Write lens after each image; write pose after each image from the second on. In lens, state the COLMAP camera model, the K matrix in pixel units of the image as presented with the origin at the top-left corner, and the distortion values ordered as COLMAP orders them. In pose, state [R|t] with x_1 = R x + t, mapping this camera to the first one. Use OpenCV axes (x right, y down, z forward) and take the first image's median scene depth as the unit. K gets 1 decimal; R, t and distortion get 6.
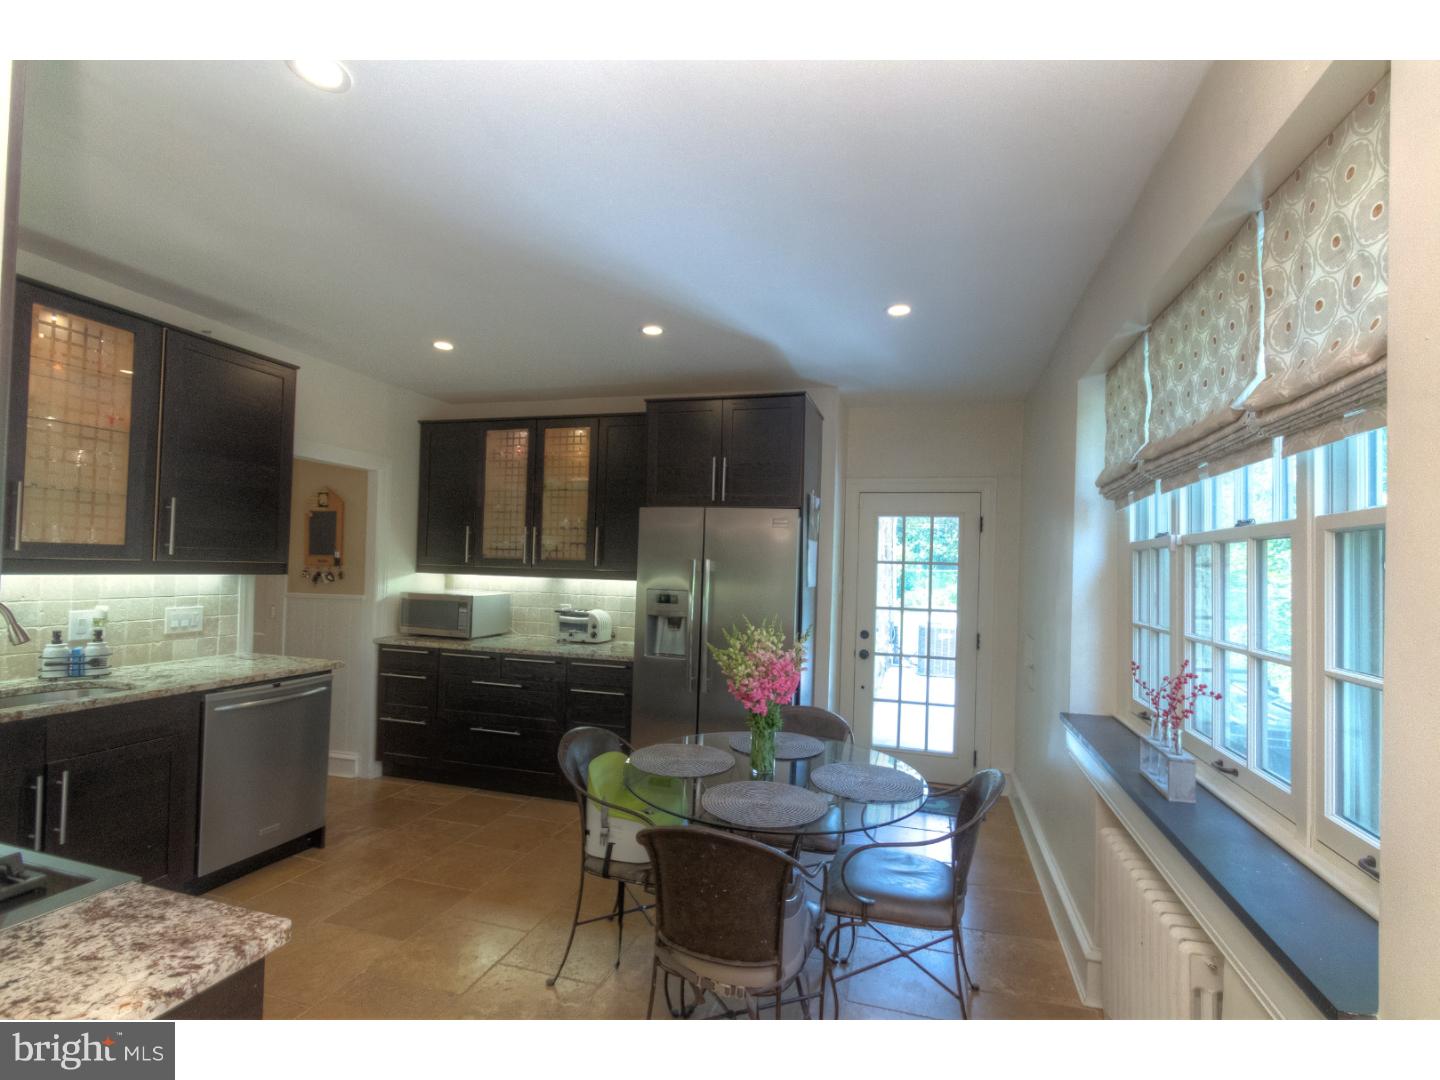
lens RADIAL K [[664.5, 0, 732.4], [0, 664.5, 552.8], [0, 0, 1]] dist [0.008700, -0.005567]
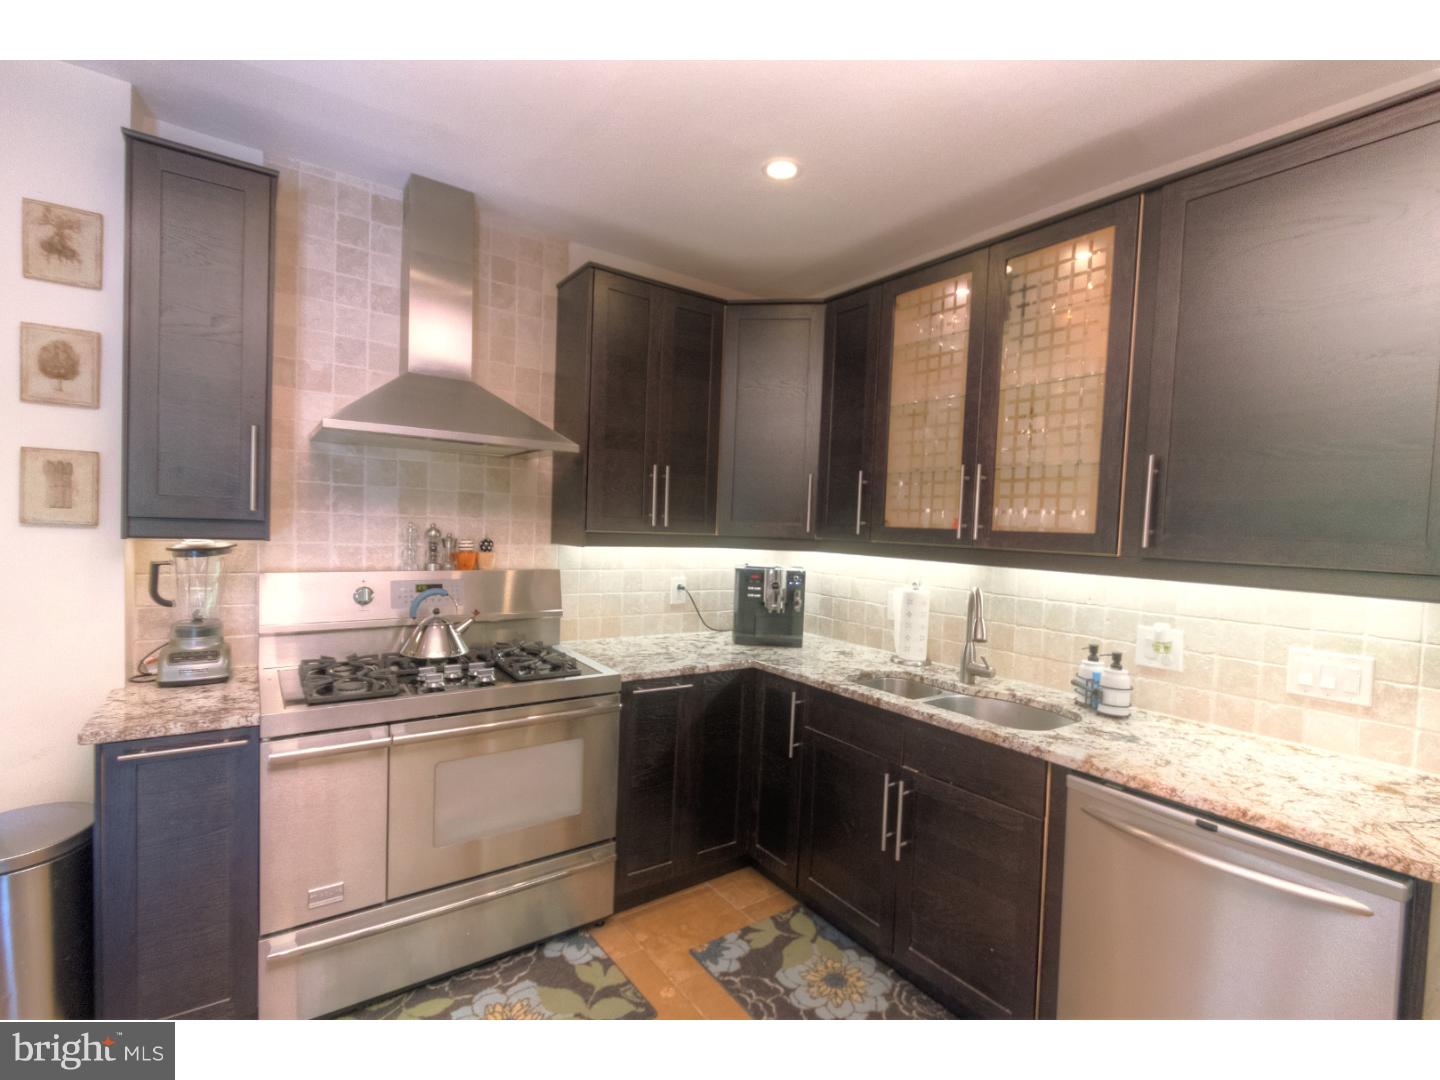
lens RADIAL K [[664.5, 0, 723.4], [0, 664.5, 540.8], [0, 0, 1]] dist [0.008700, -0.005567]
pose [[-0.609036, -0.036402, -0.792306, -0.102085], [-0.039895, 0.999088, -0.015236, 0.020834], [0.792138, 0.022330, -0.609933, 1.009479]]
